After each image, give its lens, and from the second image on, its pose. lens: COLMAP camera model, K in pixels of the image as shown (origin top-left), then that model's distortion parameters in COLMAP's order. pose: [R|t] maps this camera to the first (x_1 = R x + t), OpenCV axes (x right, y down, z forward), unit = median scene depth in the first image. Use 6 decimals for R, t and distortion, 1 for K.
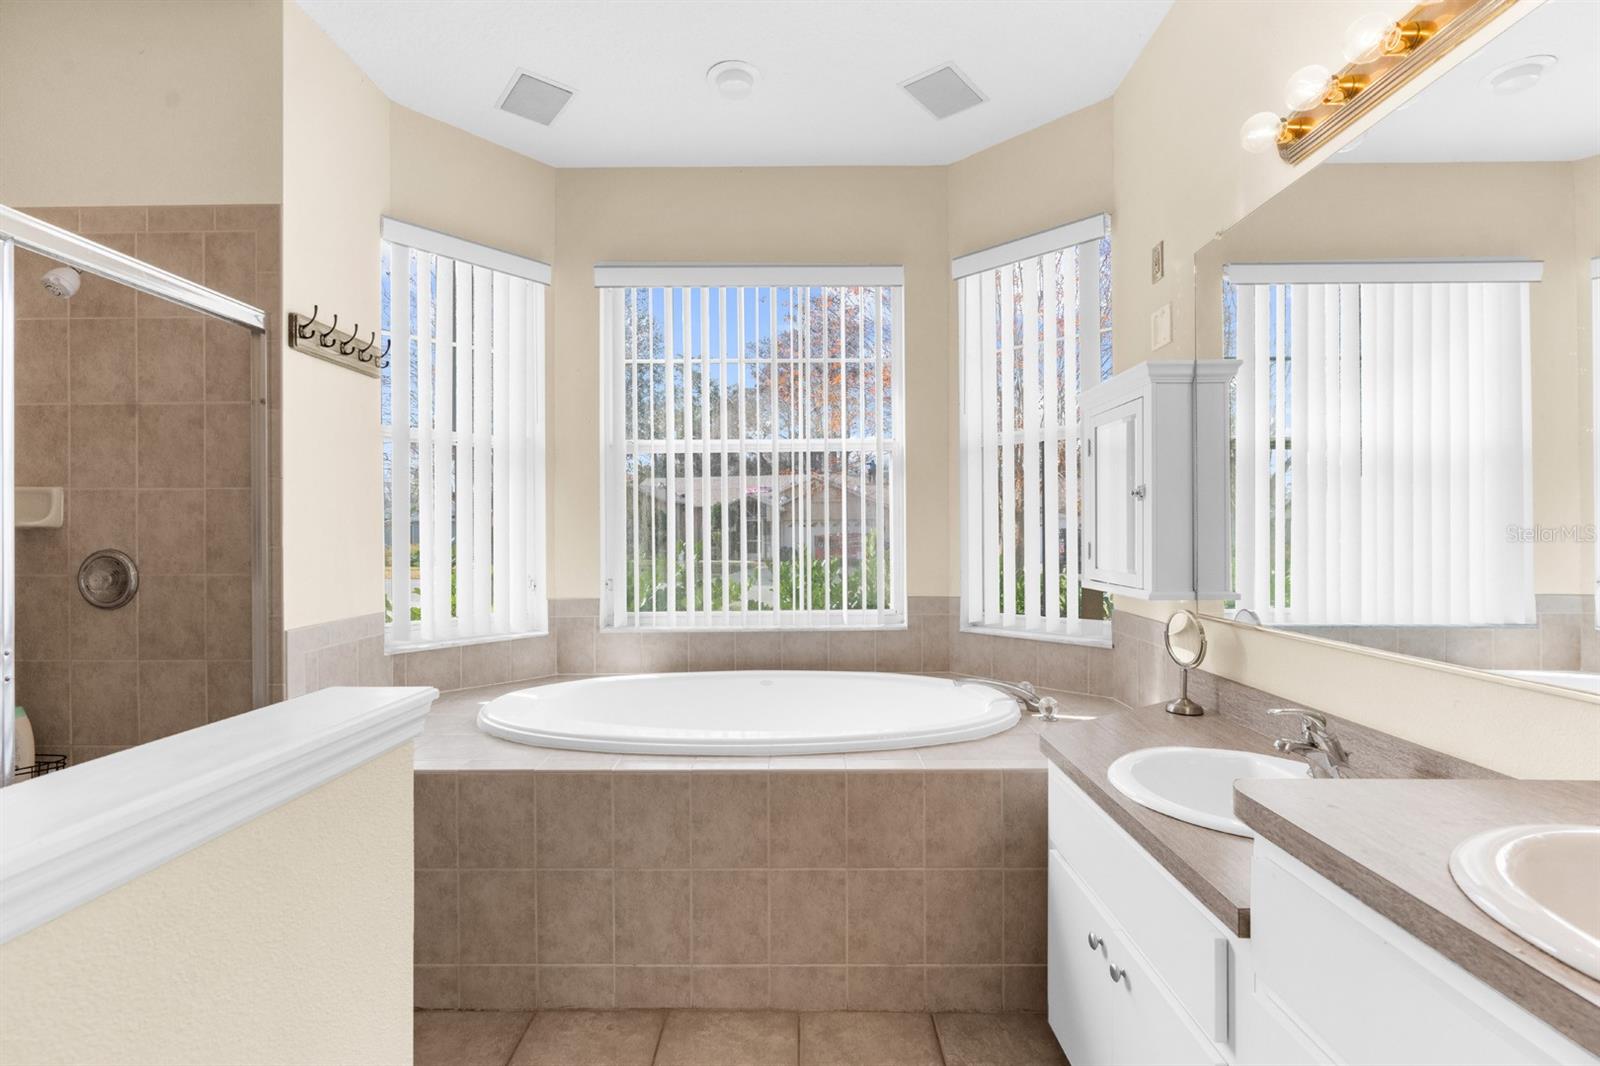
lens RADIAL K [[732.9, 0, 795.5], [0, 732.9, 537.5], [0, 0, 1]] dist [-0.005678, 0.000712]
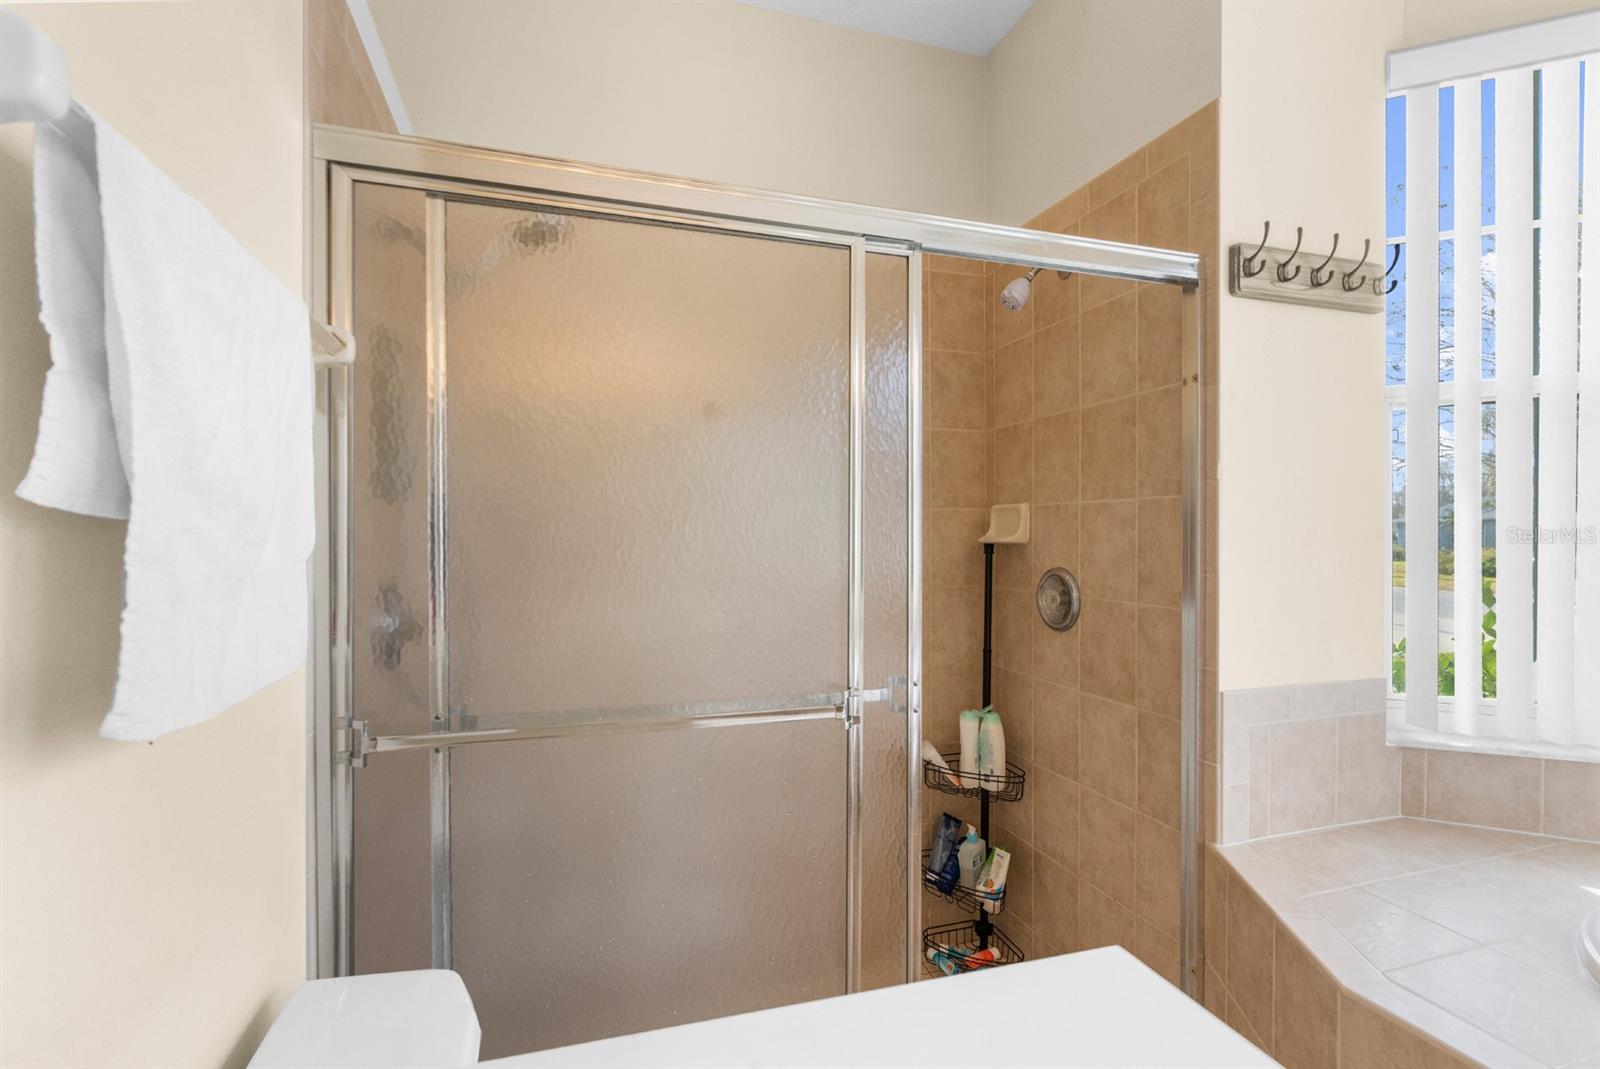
lens RADIAL K [[732.9, 0, 795.5], [0, 732.9, 539.0], [0, 0, 1]] dist [-0.005678, 0.000712]
pose [[0.321117, 0.009979, -0.946987, -0.152570], [-0.006081, 0.999946, 0.008475, -0.026372], [0.947020, 0.003037, 0.321160, 0.372265]]
